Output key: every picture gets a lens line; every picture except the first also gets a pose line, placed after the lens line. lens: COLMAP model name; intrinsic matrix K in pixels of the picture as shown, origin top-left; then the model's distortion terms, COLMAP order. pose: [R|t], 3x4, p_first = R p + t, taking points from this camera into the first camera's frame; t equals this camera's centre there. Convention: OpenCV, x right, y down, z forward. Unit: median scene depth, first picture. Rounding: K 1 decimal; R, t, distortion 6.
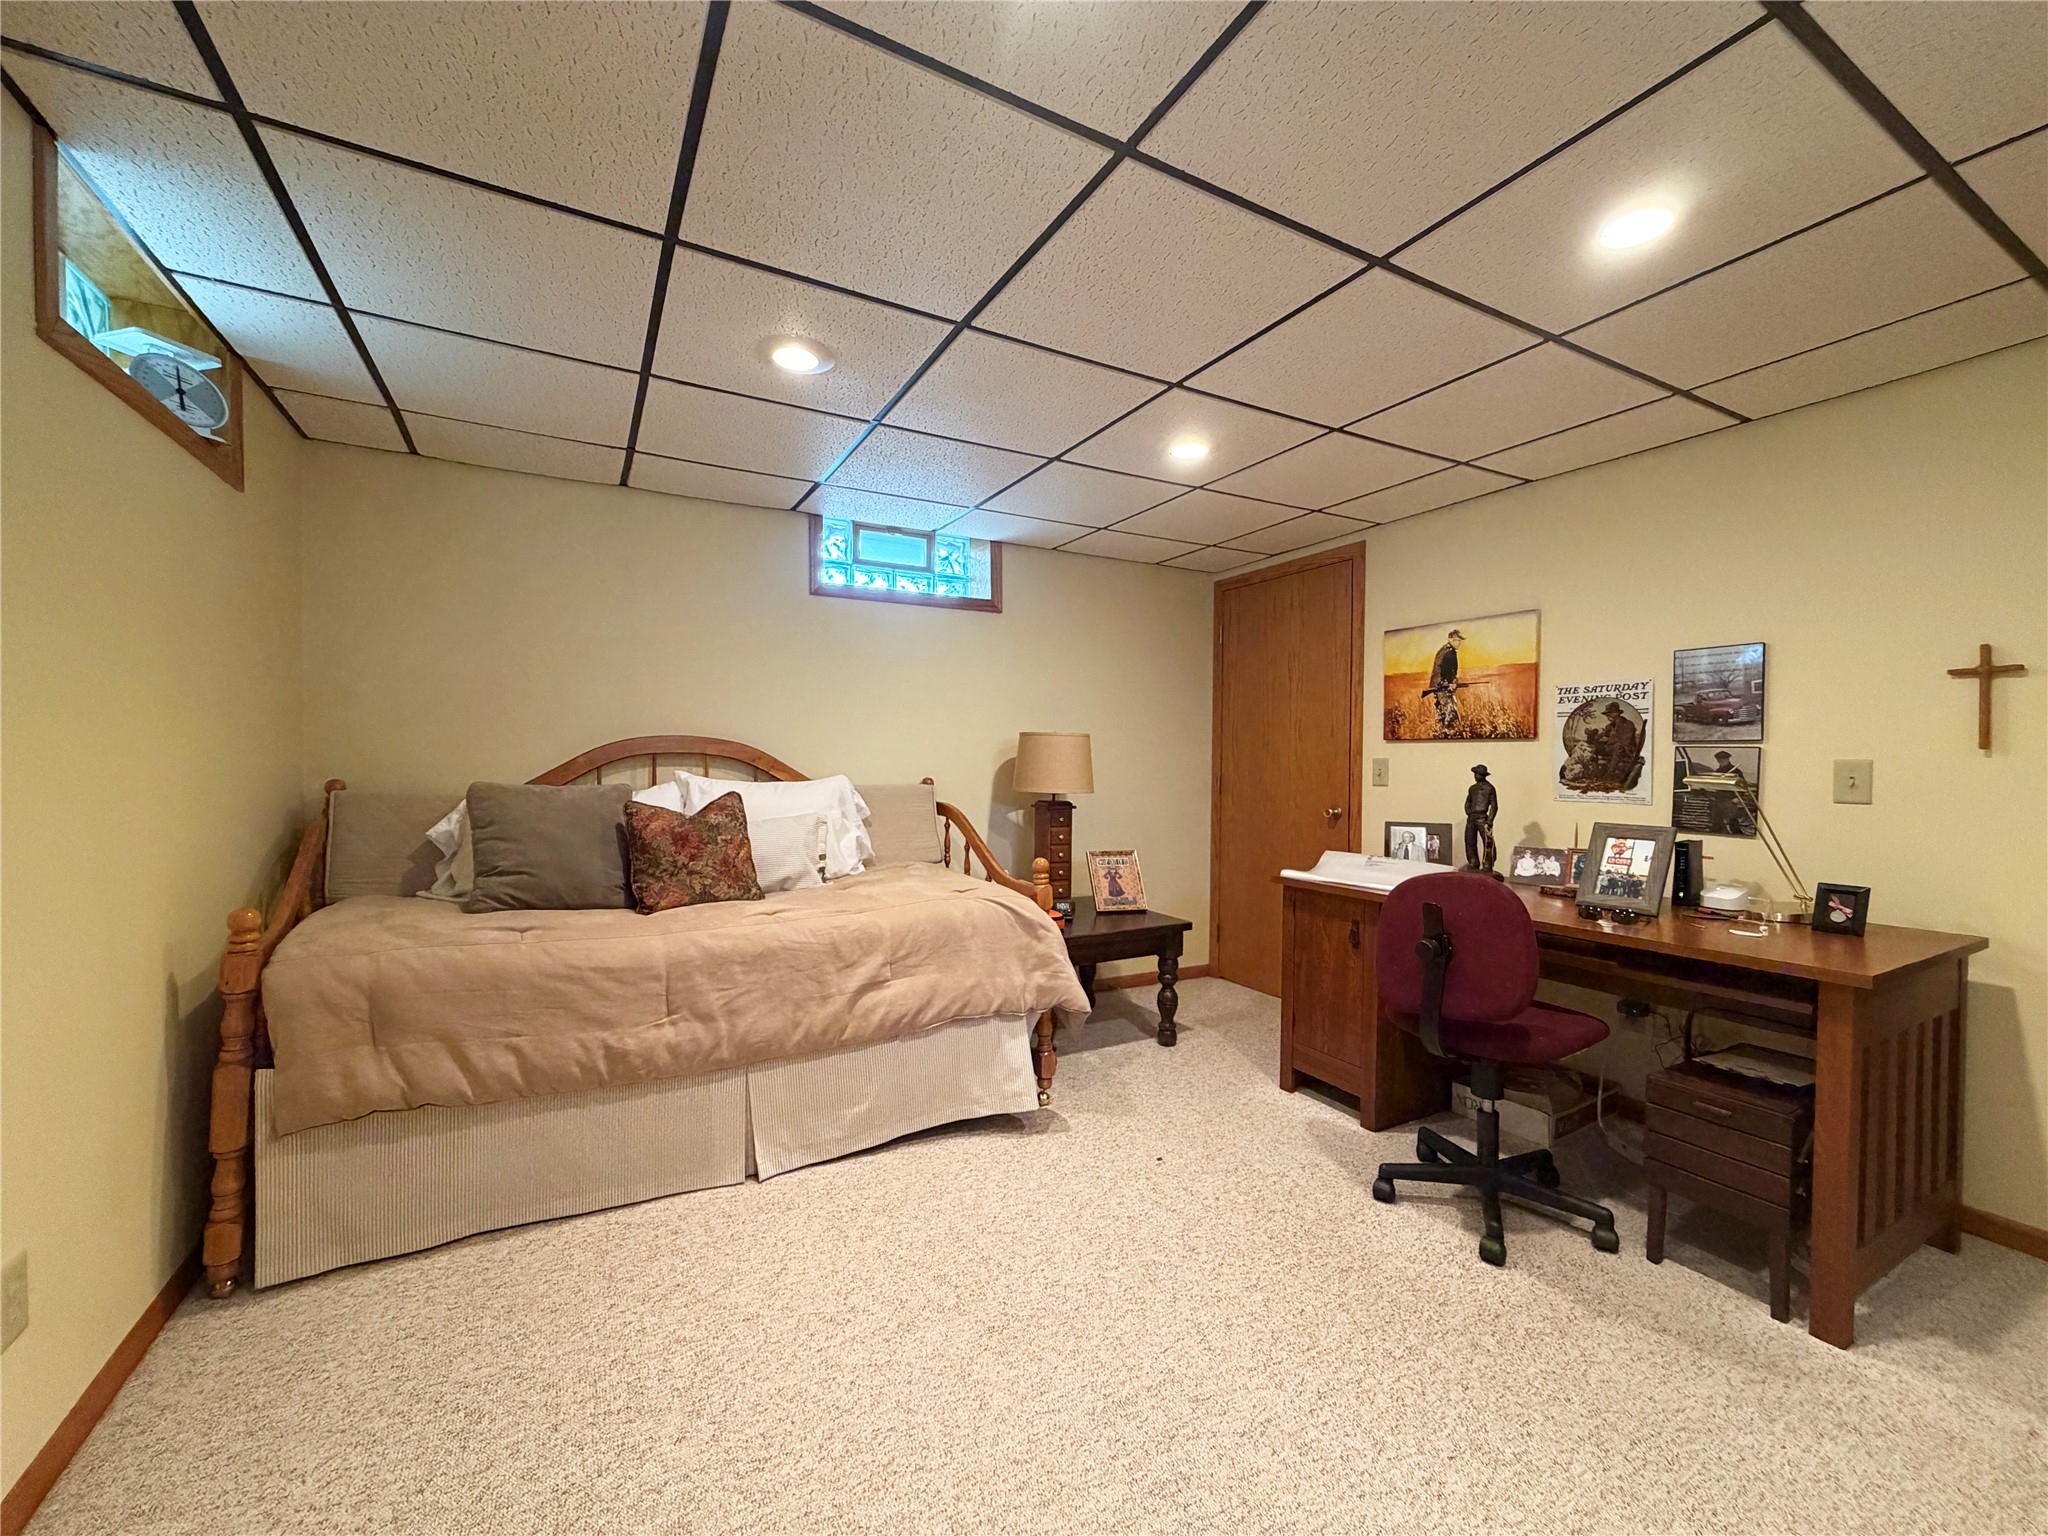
lens RADIAL K [[816.9, 0, 1021.8], [0, 816.9, 771.4], [0, 0, 1]] dist [0.000960, -0.000663]
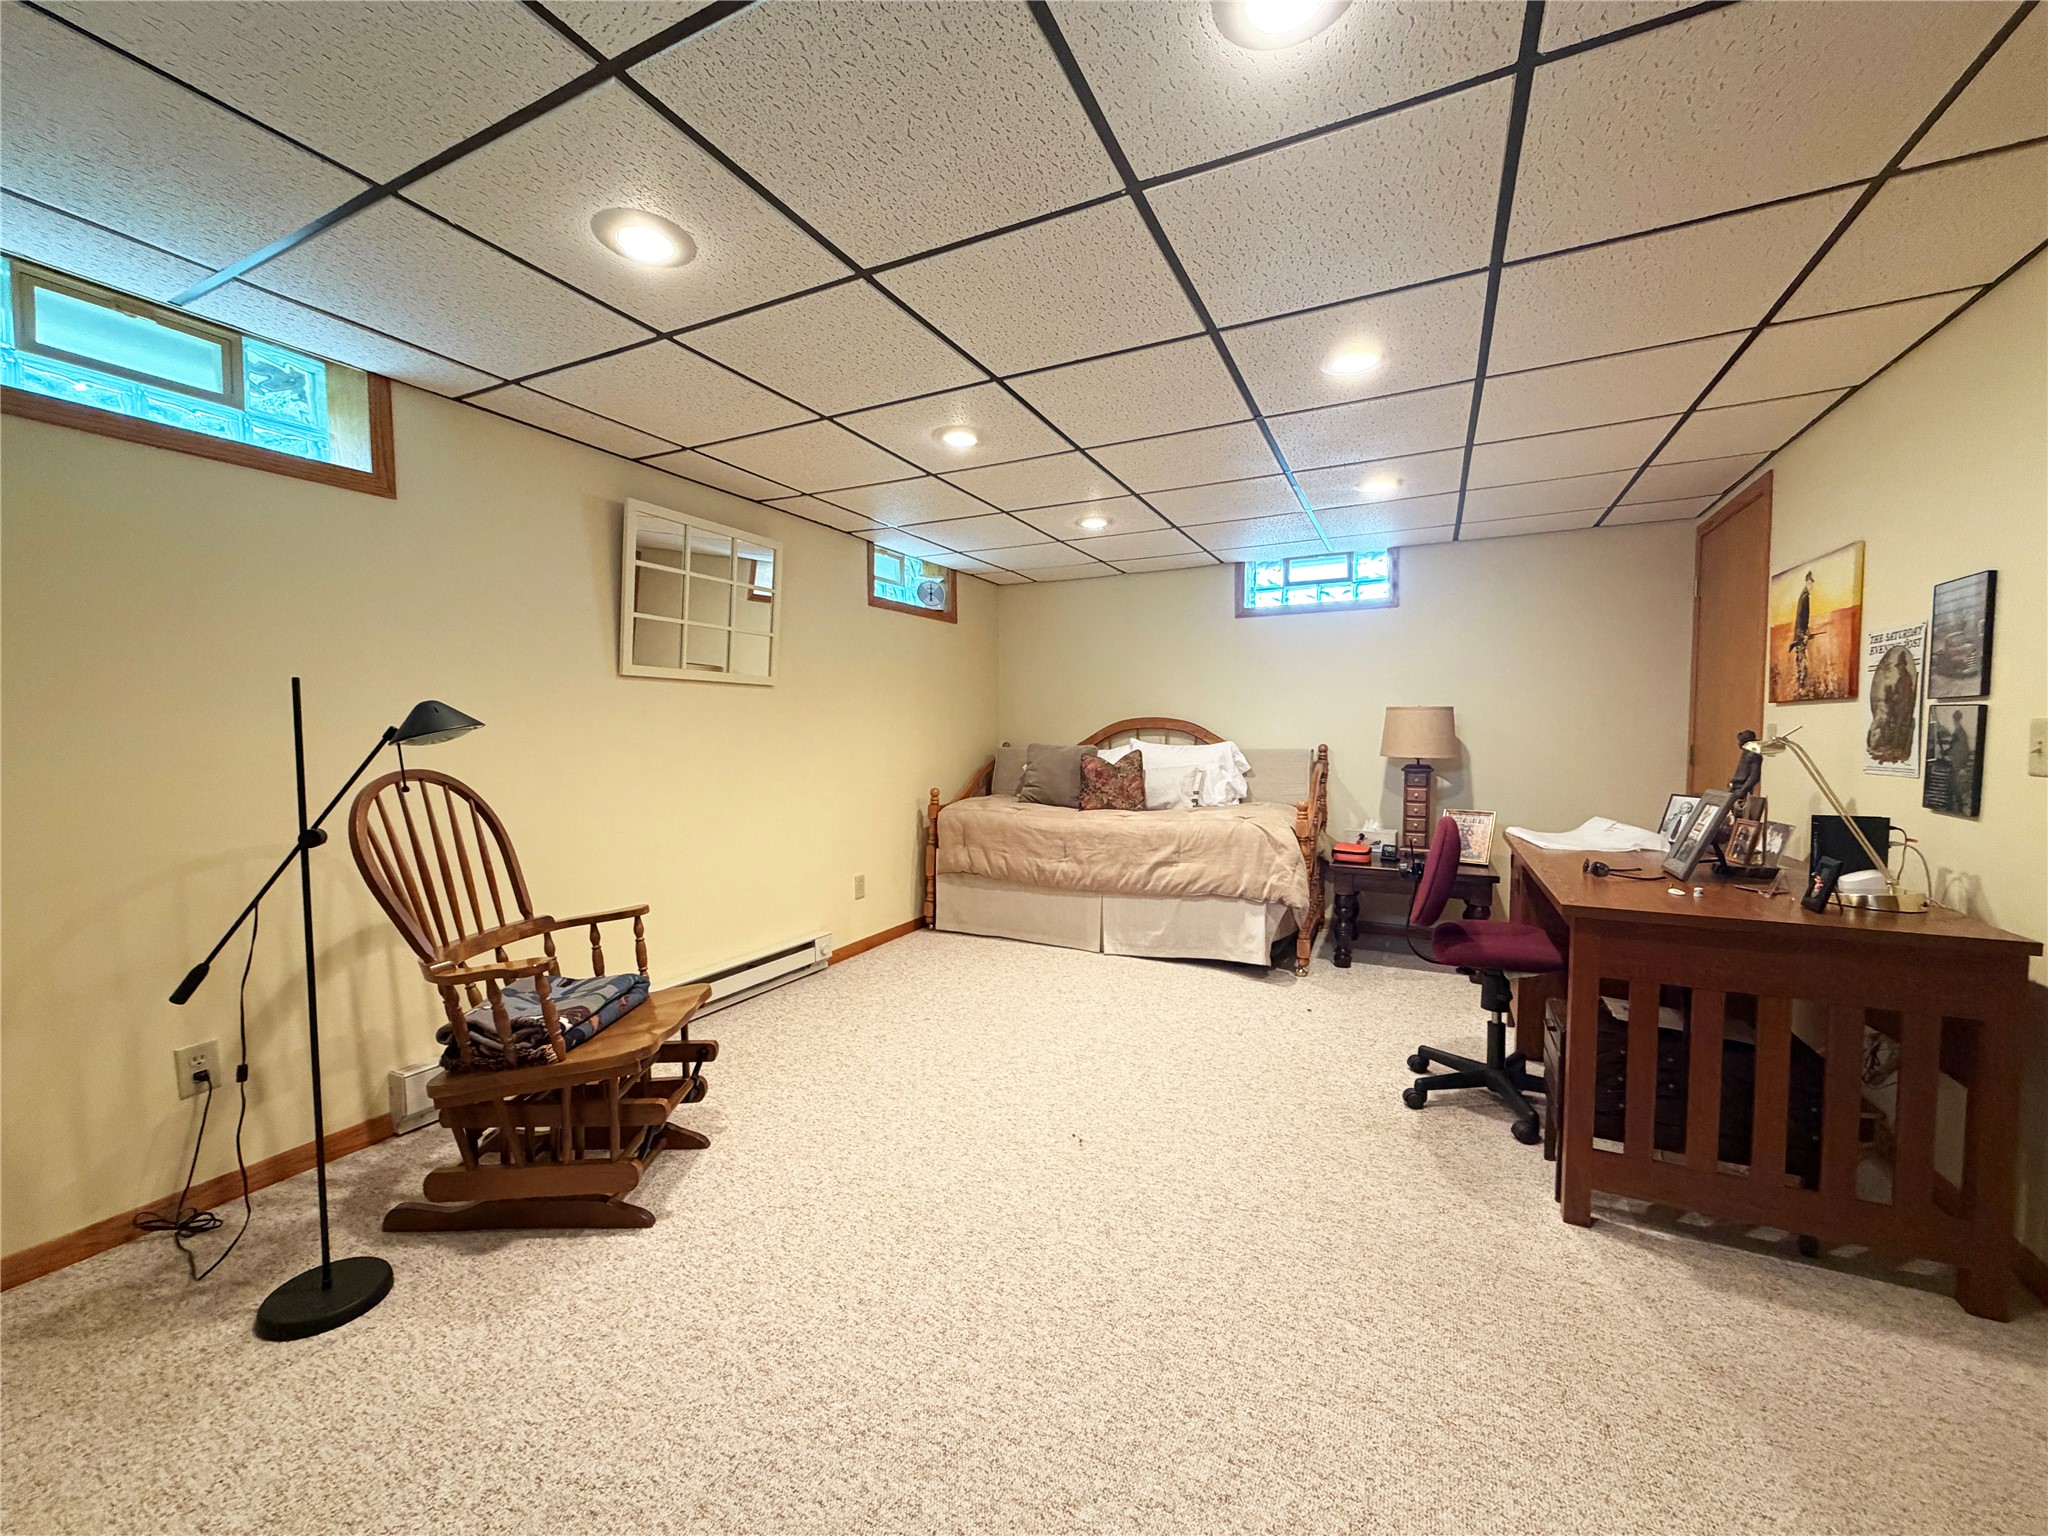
lens RADIAL K [[816.9, 0, 1022.7], [0, 816.9, 773.2], [0, 0, 1]] dist [0.000960, -0.000663]
pose [[0.568329, 0.033652, -0.822113, 1.040194], [-0.006750, 0.999320, 0.036240, 0.014754], [0.822774, -0.015046, 0.568170, -0.209832]]
